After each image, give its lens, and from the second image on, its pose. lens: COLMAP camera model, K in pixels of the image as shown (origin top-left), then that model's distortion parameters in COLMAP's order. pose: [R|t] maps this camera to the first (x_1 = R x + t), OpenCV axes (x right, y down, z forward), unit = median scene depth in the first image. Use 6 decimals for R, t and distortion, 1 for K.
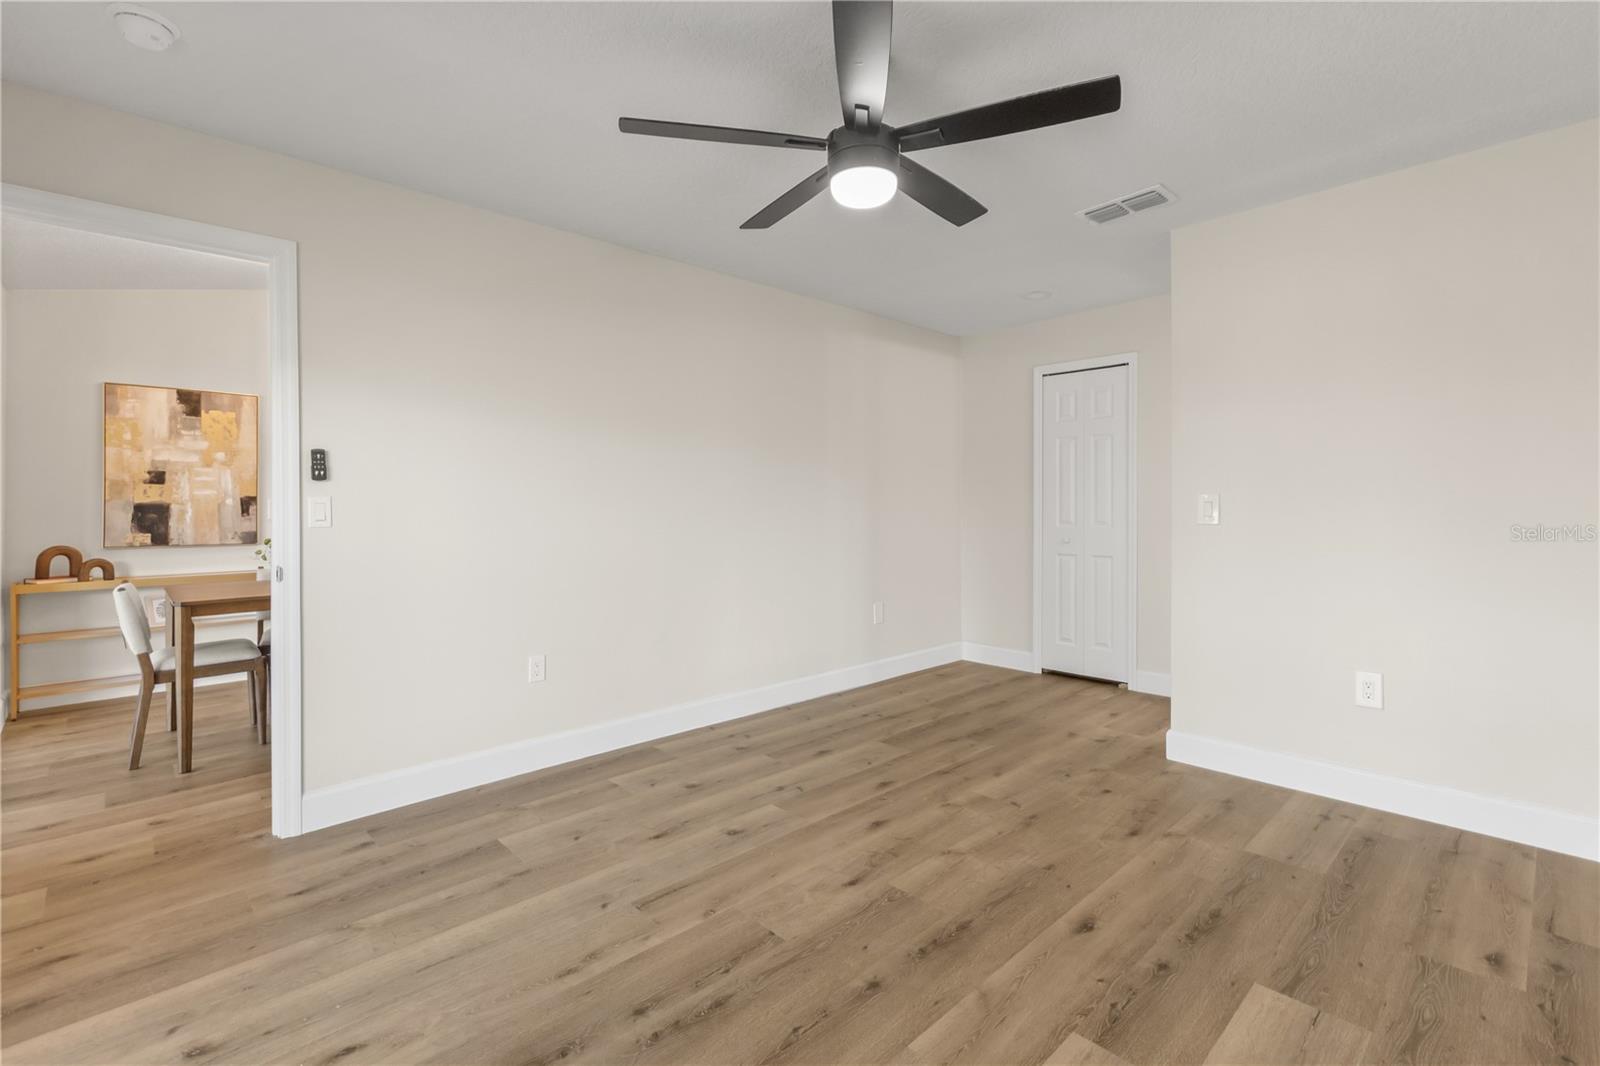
lens RADIAL K [[722.1, 0, 803.5], [0, 722.1, 509.6], [0, 0, 1]] dist [0.003275, 0.000191]
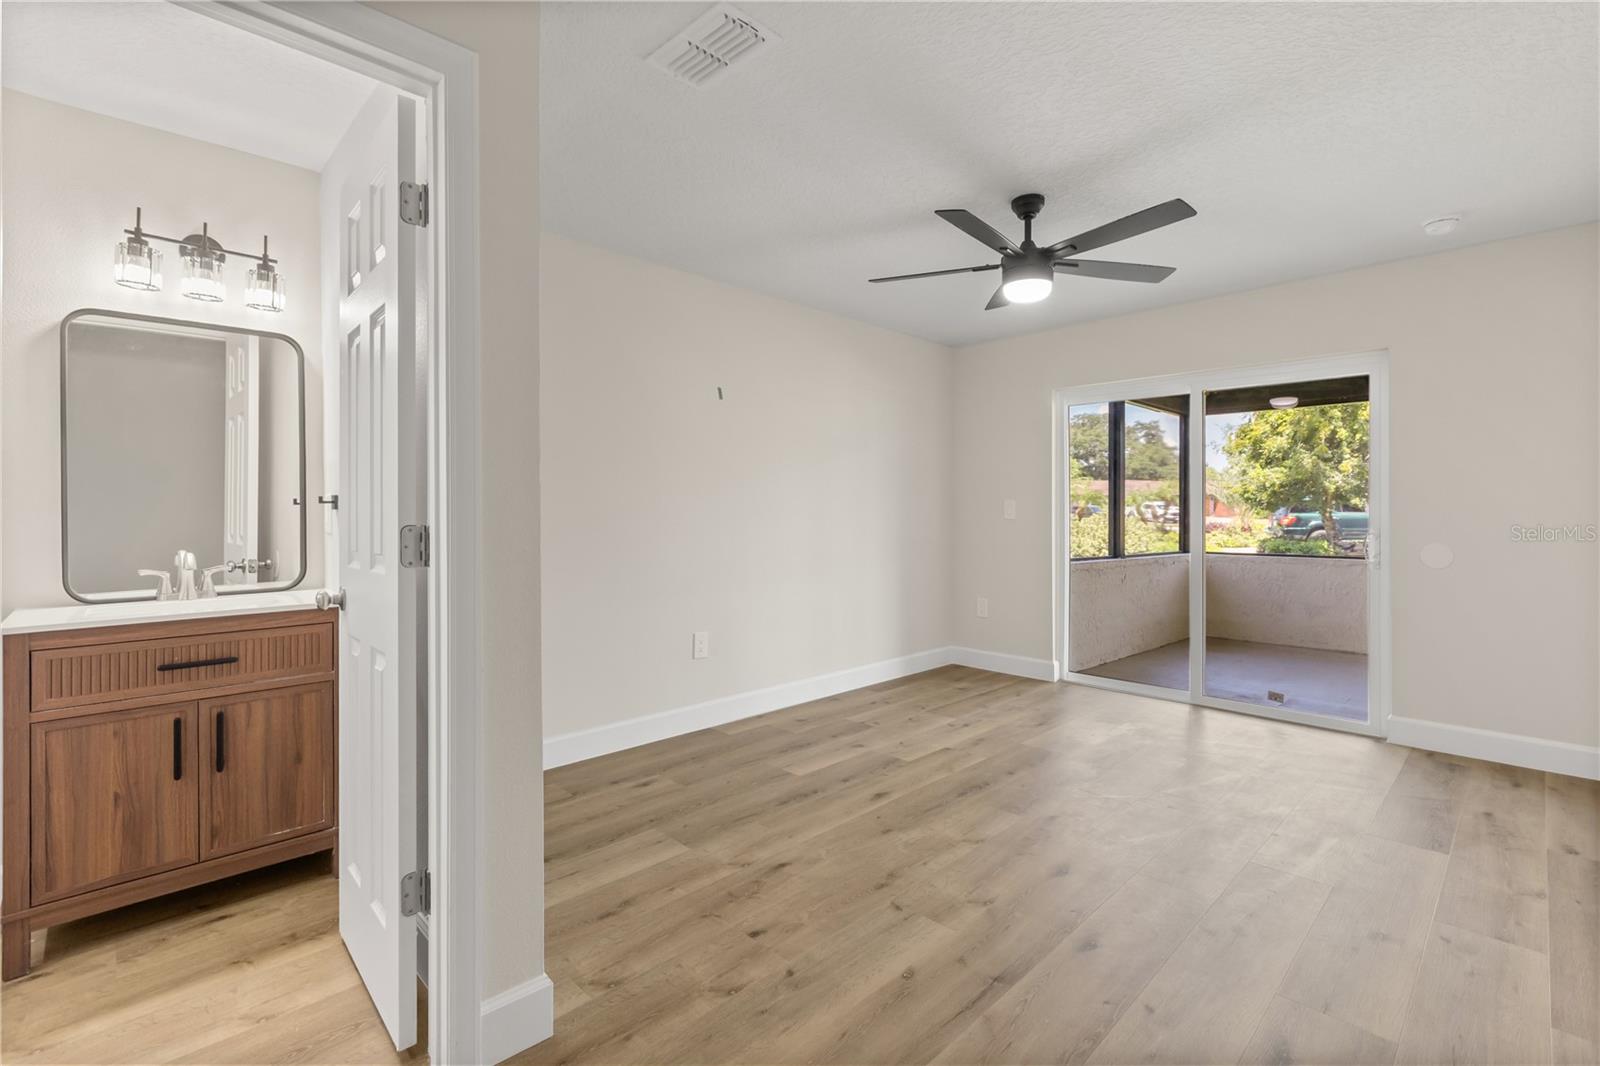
lens RADIAL K [[722.1, 0, 803.5], [0, 722.1, 509.6], [0, 0, 1]] dist [0.003275, 0.000191]
pose [[-0.999905, 0.005374, -0.012711, 0.432472], [0.005322, 0.999977, 0.004159, -0.010627], [0.012733, 0.004091, -0.999911, 1.903004]]
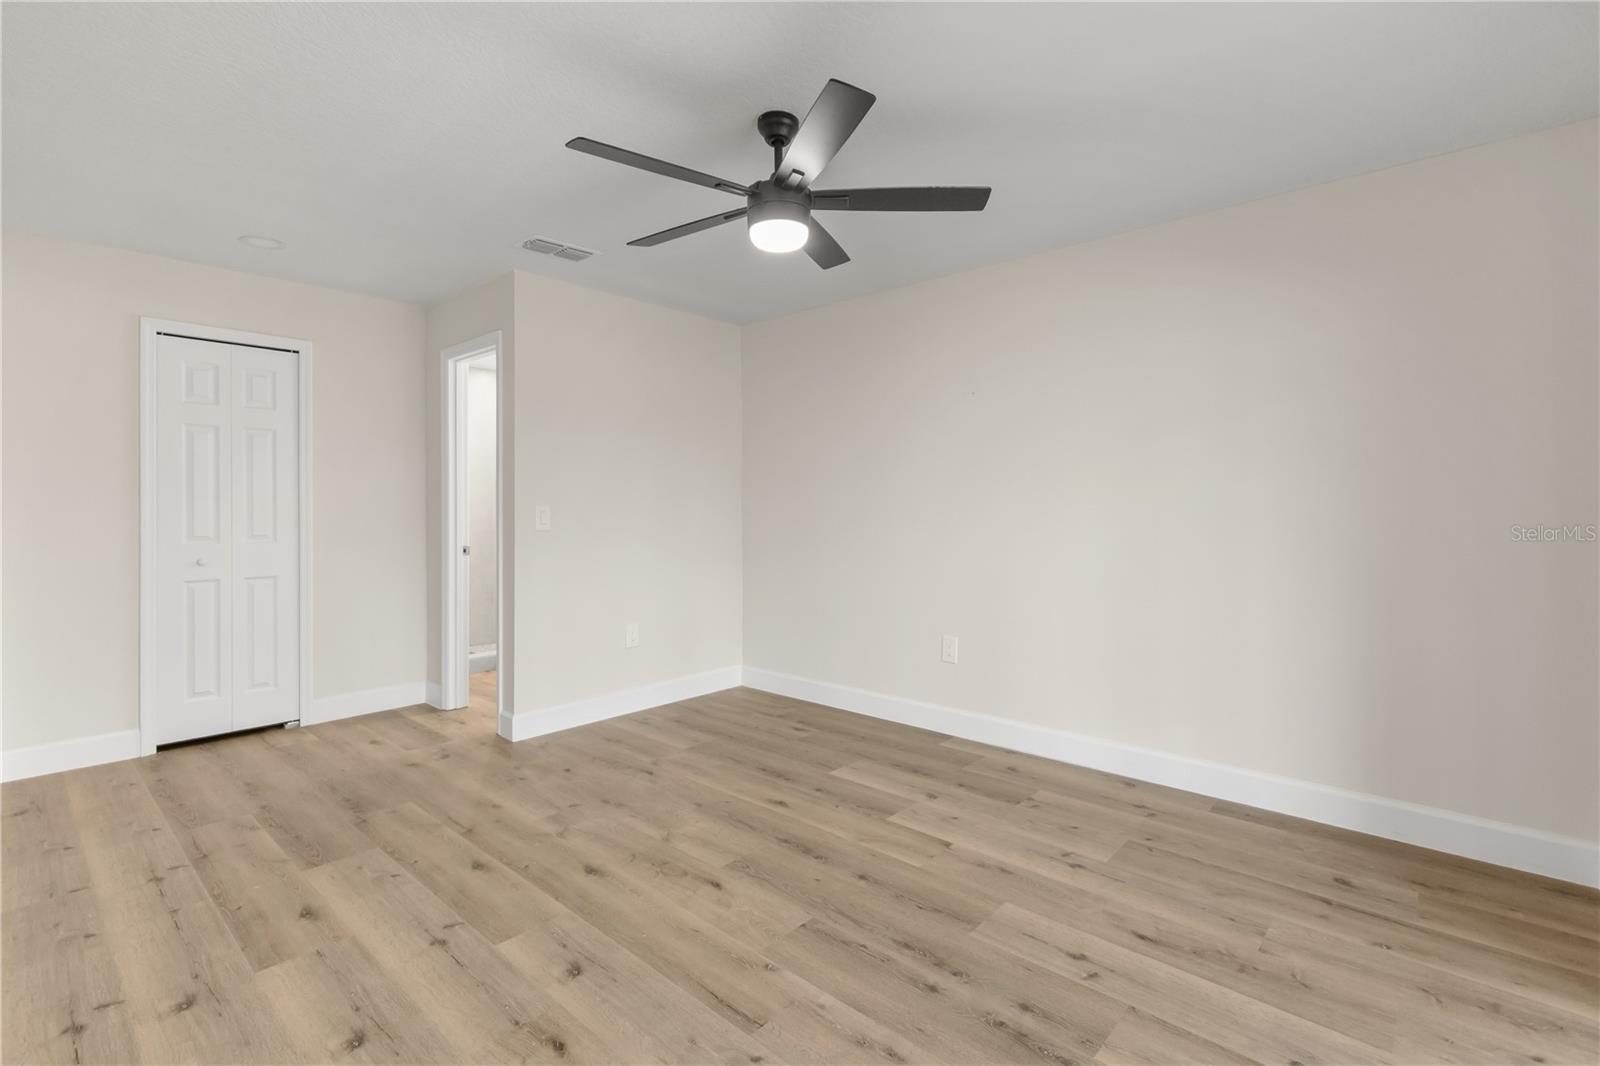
lens RADIAL K [[722.1, 0, 803.5], [0, 722.1, 509.6], [0, 0, 1]] dist [0.003275, 0.000191]
pose [[-0.075823, 0.005056, 0.997108, -0.826329], [0.006887, 0.999966, -0.004547, -0.007420], [-0.997097, 0.006522, -0.075856, 0.815676]]
